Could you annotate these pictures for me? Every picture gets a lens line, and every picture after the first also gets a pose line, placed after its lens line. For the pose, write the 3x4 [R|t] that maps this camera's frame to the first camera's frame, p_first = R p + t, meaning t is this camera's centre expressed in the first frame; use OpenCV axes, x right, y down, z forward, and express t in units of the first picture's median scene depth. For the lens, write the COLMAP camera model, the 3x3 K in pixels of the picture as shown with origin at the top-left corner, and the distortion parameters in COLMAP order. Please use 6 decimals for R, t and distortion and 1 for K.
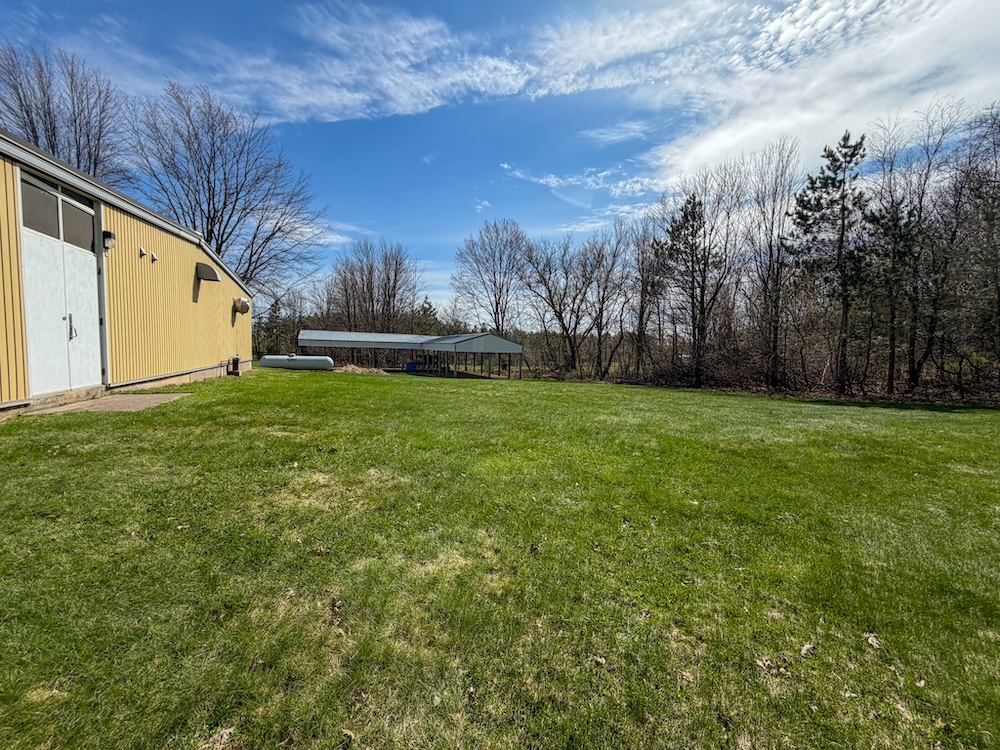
lens RADIAL K [[396.2, 0, 494.2], [0, 396.2, 399.8], [0, 0, 1]] dist [0.001102, -0.000475]
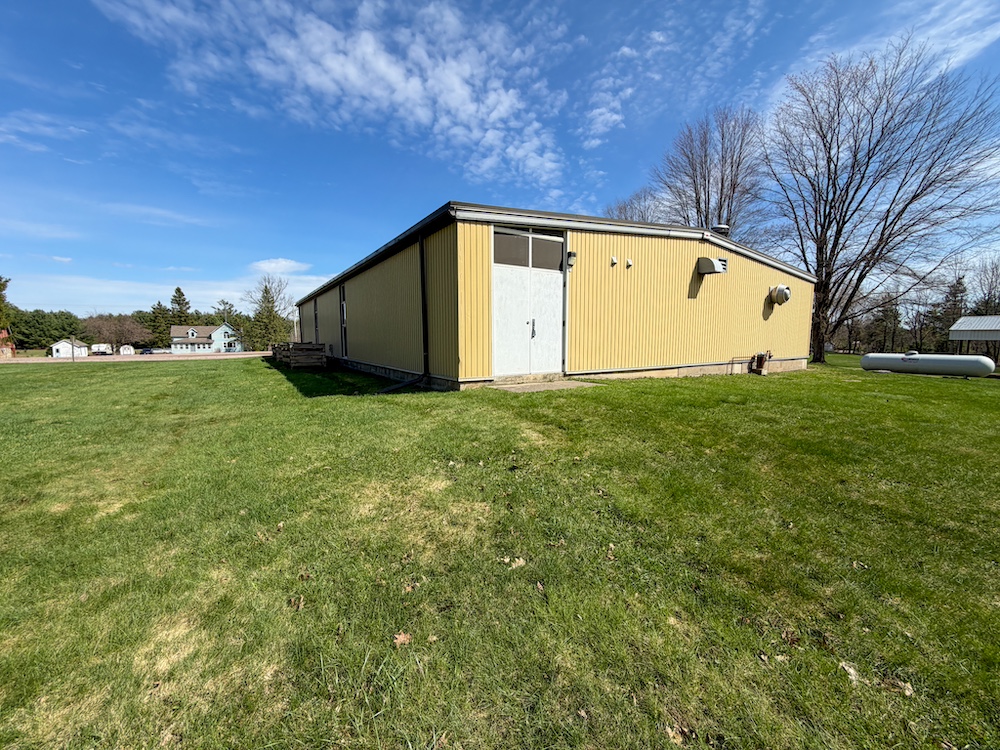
lens RADIAL K [[396.2, 0, 497.1], [0, 396.2, 383.6], [0, 0, 1]] dist [0.001102, -0.000475]
pose [[0.189254, 0.084378, -0.978296, 0.248159], [-0.118703, 0.990960, 0.062507, -0.057323], [0.974727, 0.104297, 0.197559, 0.550529]]
